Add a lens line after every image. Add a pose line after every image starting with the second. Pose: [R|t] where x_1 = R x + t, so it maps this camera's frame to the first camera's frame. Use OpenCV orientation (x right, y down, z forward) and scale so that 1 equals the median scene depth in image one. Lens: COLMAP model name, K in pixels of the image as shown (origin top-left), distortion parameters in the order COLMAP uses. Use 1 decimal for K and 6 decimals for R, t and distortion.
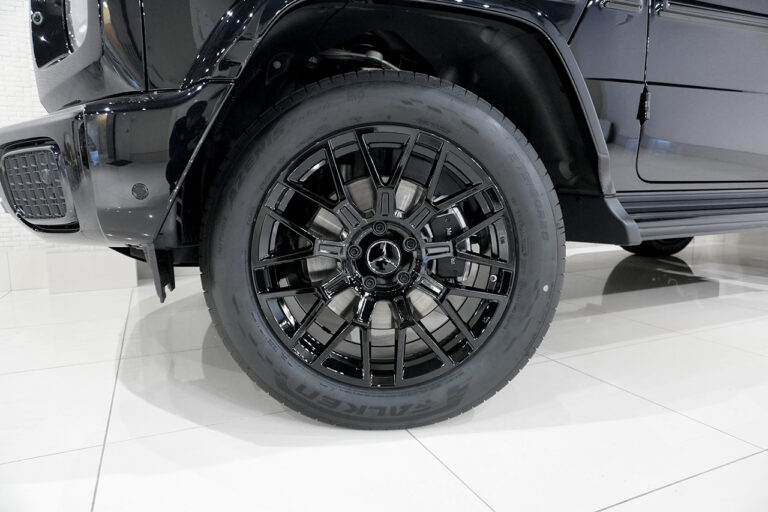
lens RADIAL K [[520.3, 0, 384.0], [0, 520.3, 256.0], [0, 0, 1]] dist [-0.000520, -0.002853]
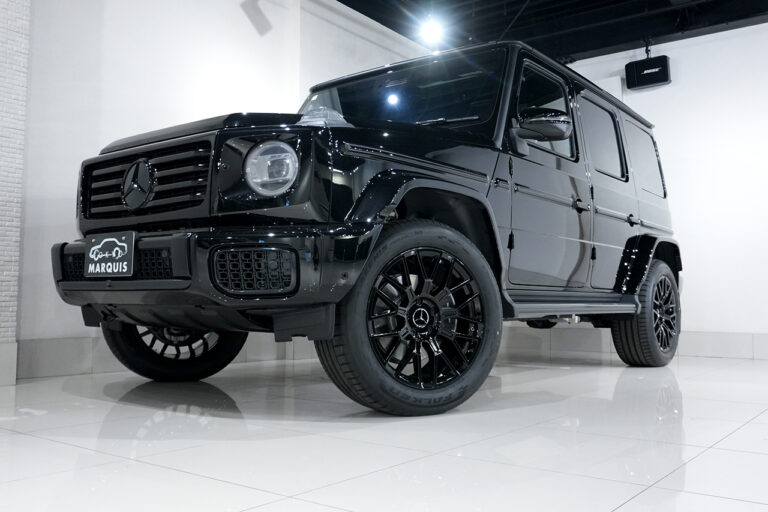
lens RADIAL K [[701.0, 0, 384.0], [0, 701.0, 256.0], [0, 0, 1]] dist [-0.001938, -0.001583]
pose [[0.878138, 0.050348, 0.475750, -1.315058], [0.041063, 0.982844, -0.179808, 0.229441], [-0.476642, 0.177433, 0.861006, -1.107091]]
